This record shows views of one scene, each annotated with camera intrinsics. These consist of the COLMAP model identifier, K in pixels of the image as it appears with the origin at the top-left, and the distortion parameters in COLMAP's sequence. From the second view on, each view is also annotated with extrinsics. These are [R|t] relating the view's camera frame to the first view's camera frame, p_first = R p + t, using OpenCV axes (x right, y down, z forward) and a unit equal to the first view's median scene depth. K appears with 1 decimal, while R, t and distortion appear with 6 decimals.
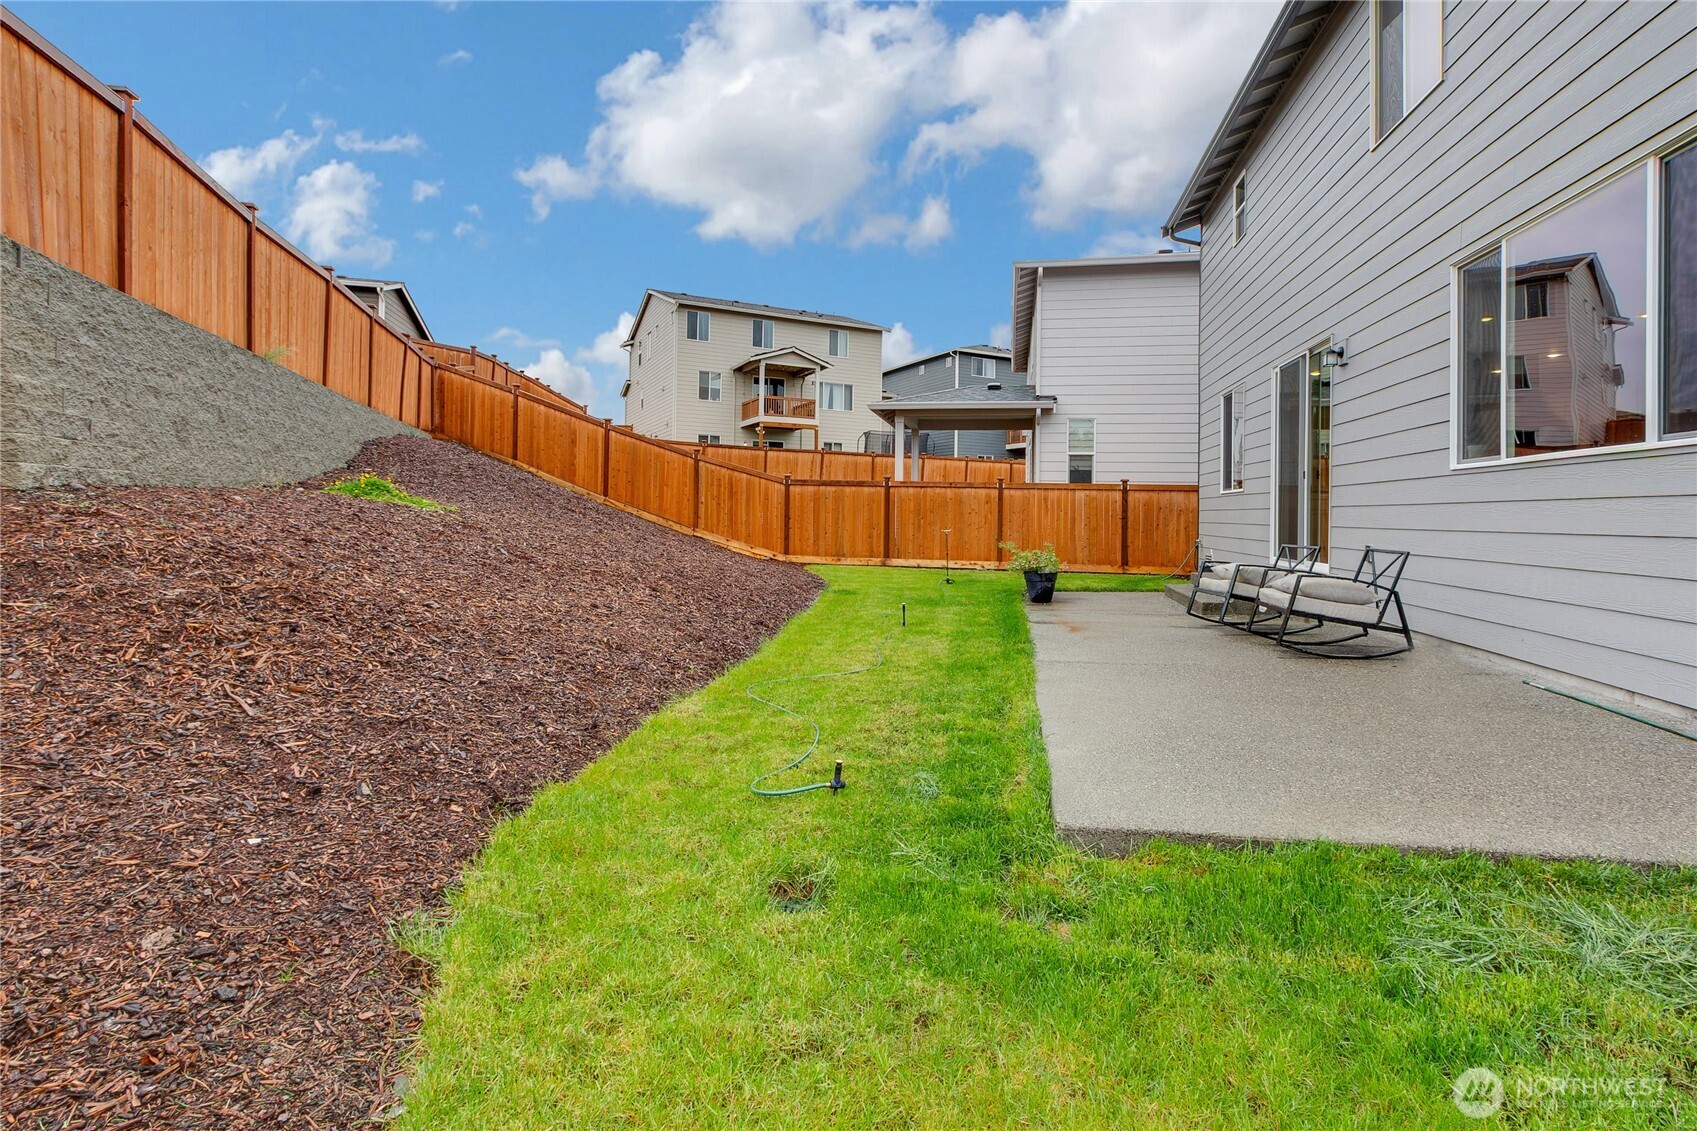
lens RADIAL K [[805.0, 0, 853.0], [0, 805.0, 516.5], [0, 0, 1]] dist [-0.000726, -0.000393]
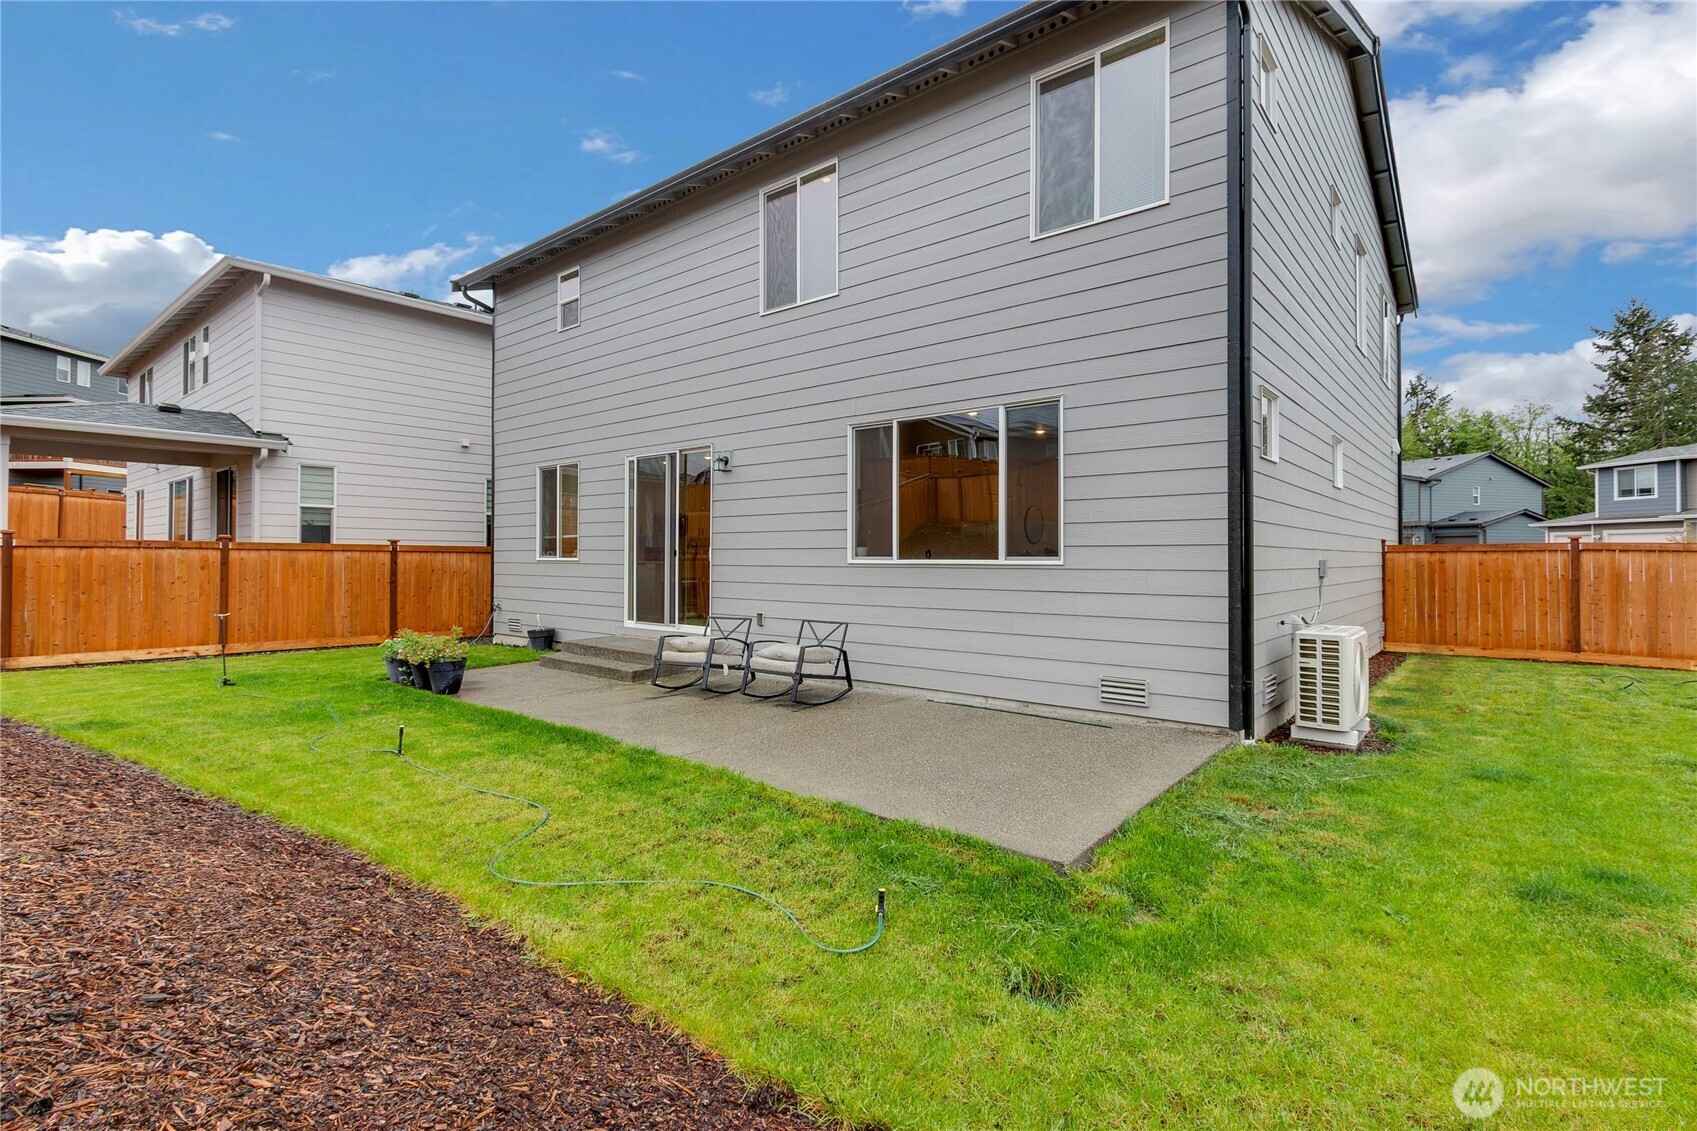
lens RADIAL K [[805.0, 0, 844.4], [0, 805.0, 558.5], [0, 0, 1]] dist [-0.000726, -0.000393]
pose [[0.489364, -0.016540, 0.871923, -0.207197], [0.008659, 0.999863, 0.014107, -0.033309], [-0.872037, 0.000646, 0.489440, 0.109413]]
